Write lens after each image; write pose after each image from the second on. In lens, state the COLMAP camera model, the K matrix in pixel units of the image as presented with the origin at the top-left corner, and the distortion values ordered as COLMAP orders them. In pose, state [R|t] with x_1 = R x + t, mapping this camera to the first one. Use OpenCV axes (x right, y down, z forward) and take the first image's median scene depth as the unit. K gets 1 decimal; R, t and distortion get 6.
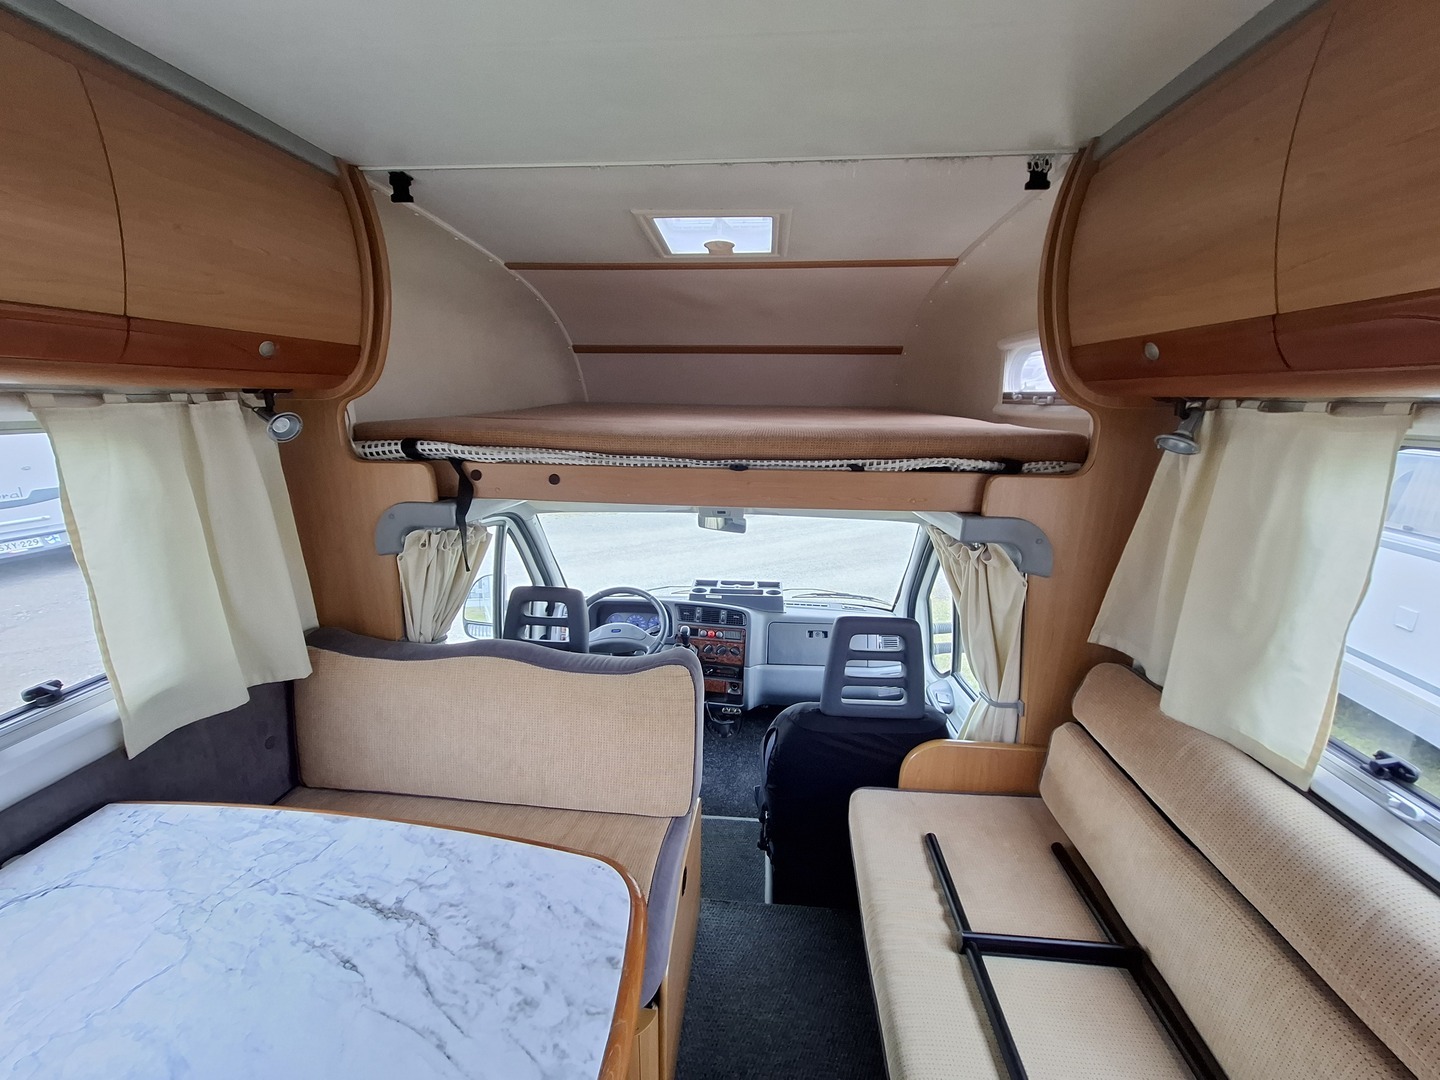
lens RADIAL K [[577.7, 0, 716.9], [0, 577.7, 536.8], [0, 0, 1]] dist [-0.001925, -0.000281]
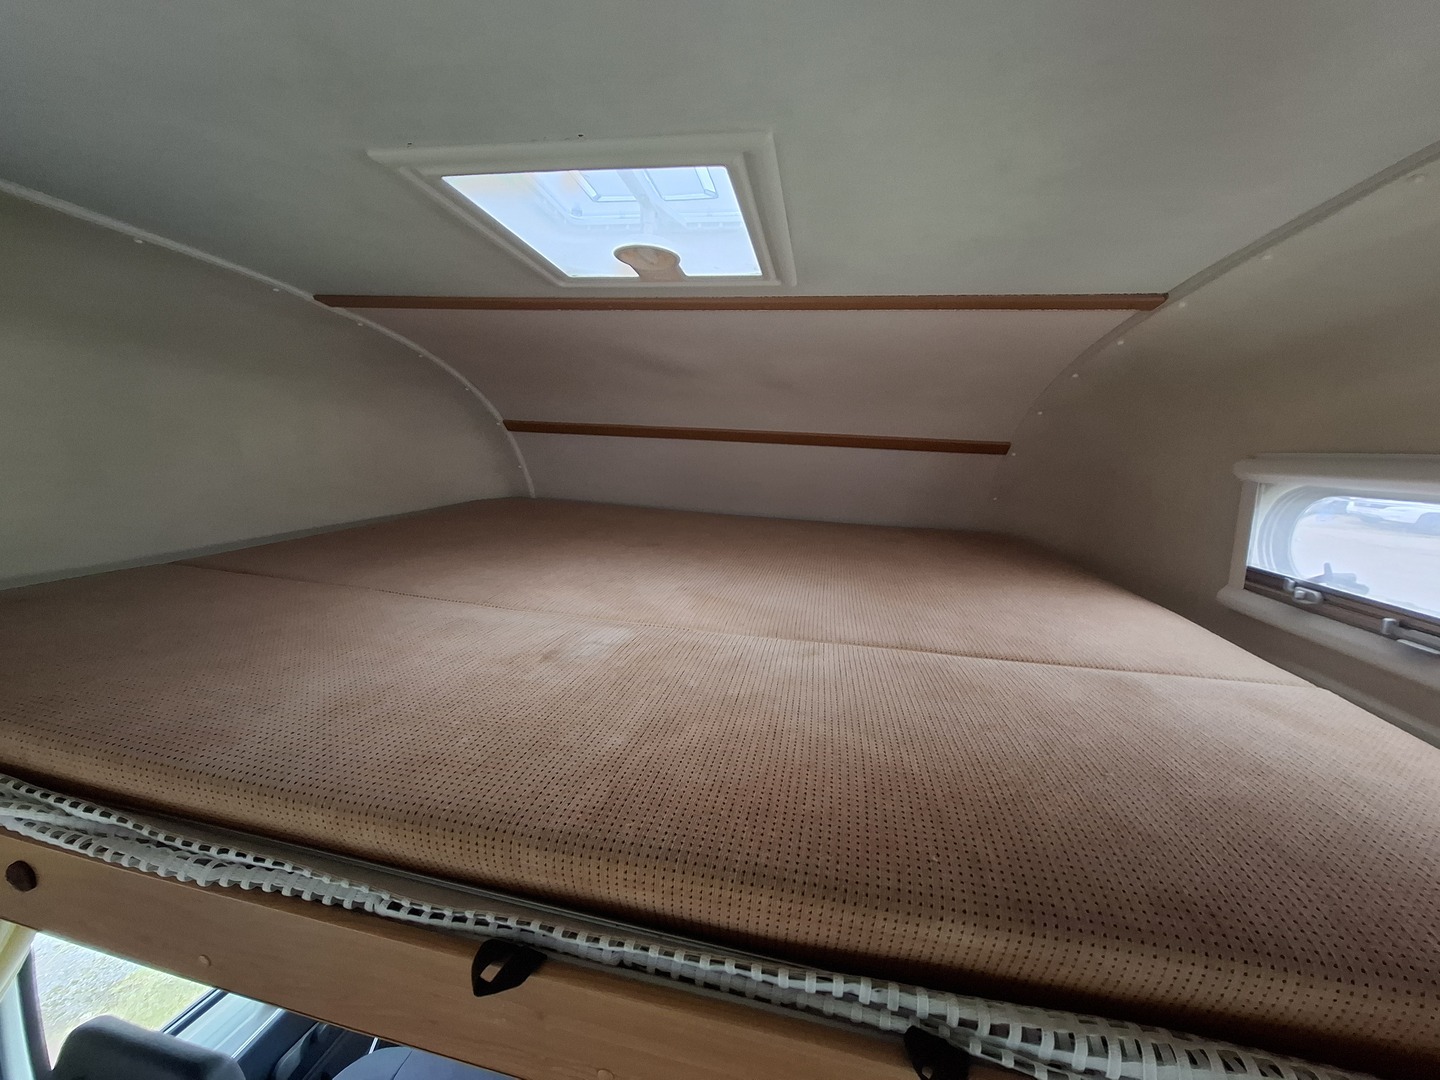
lens RADIAL K [[577.7, 0, 717.1], [0, 577.7, 536.5], [0, 0, 1]] dist [-0.001925, -0.000281]
pose [[0.993190, 0.054382, -0.103032, 0.119057], [-0.062641, 0.994928, -0.078701, -0.237385], [0.098230, 0.084619, 0.991560, 0.541405]]
